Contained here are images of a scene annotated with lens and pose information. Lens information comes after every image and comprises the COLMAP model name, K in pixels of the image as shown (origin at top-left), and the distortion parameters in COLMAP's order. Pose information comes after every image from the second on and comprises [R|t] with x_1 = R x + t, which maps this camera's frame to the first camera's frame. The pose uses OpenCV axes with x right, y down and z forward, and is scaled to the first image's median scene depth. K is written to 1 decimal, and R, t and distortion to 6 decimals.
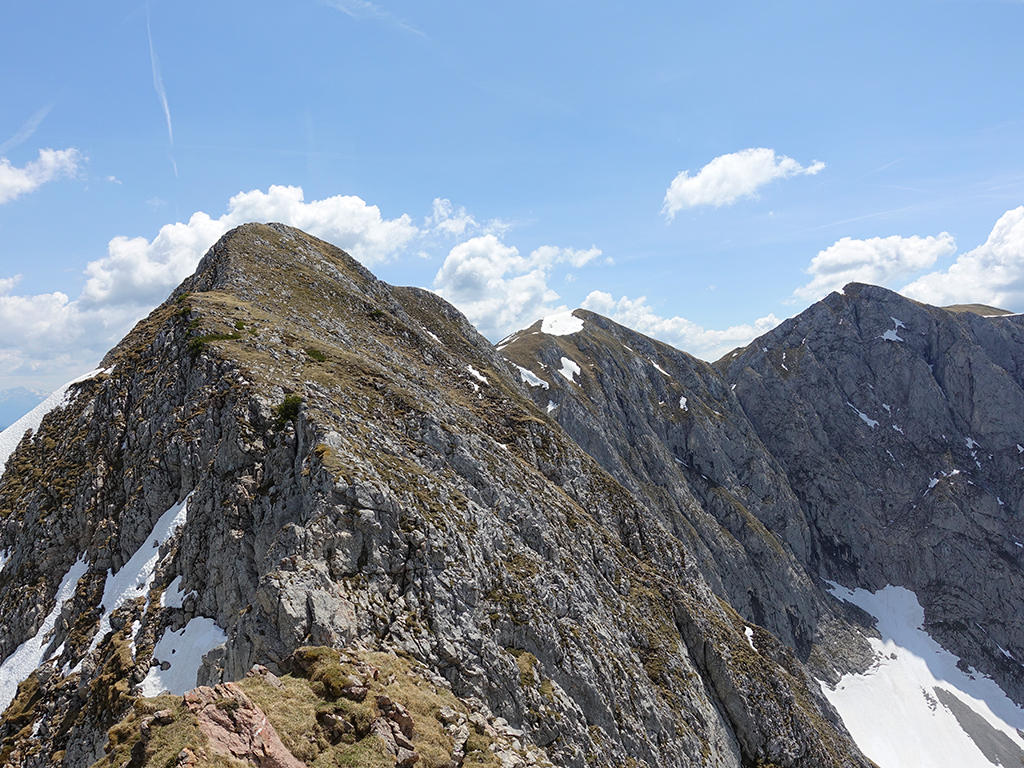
lens RADIAL K [[799.2, 0, 511.9], [0, 799.2, 389.7], [0, 0, 1]] dist [0.008129, 0.000376]
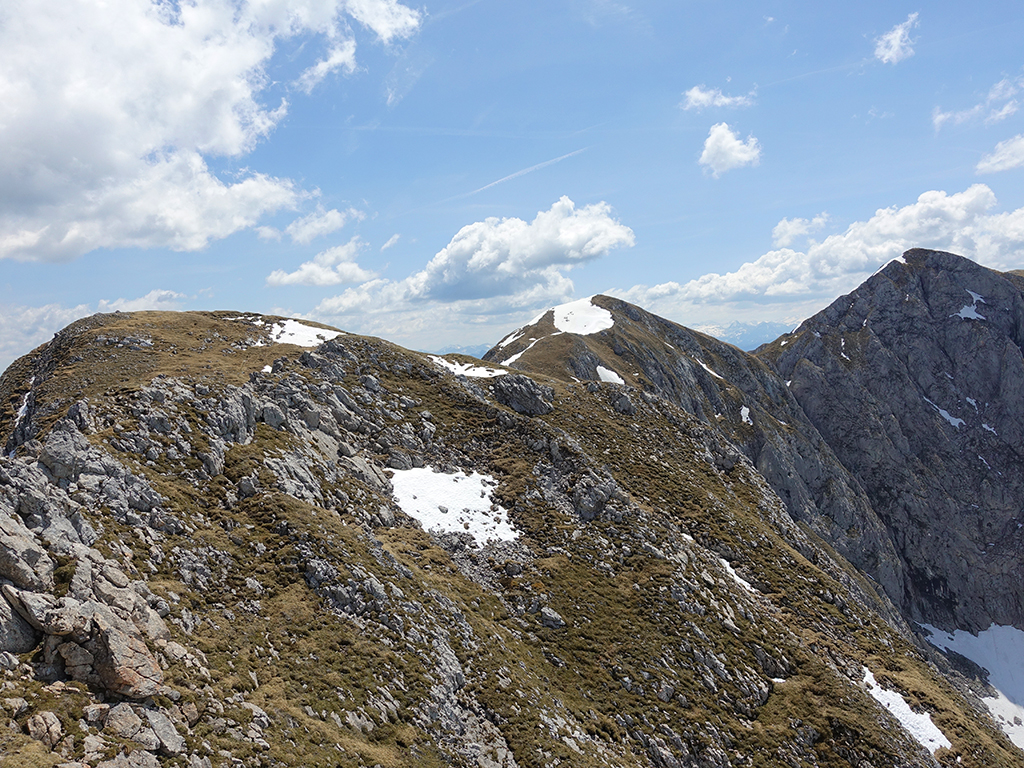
lens RADIAL K [[799.2, 0, 505.0], [0, 799.2, 379.1], [0, 0, 1]] dist [0.008129, 0.000376]
pose [[0.996414, -0.042657, 0.073066, -0.070547], [0.040023, 0.998508, 0.037145, -0.053081], [-0.074541, -0.034087, 0.996635, 0.228220]]
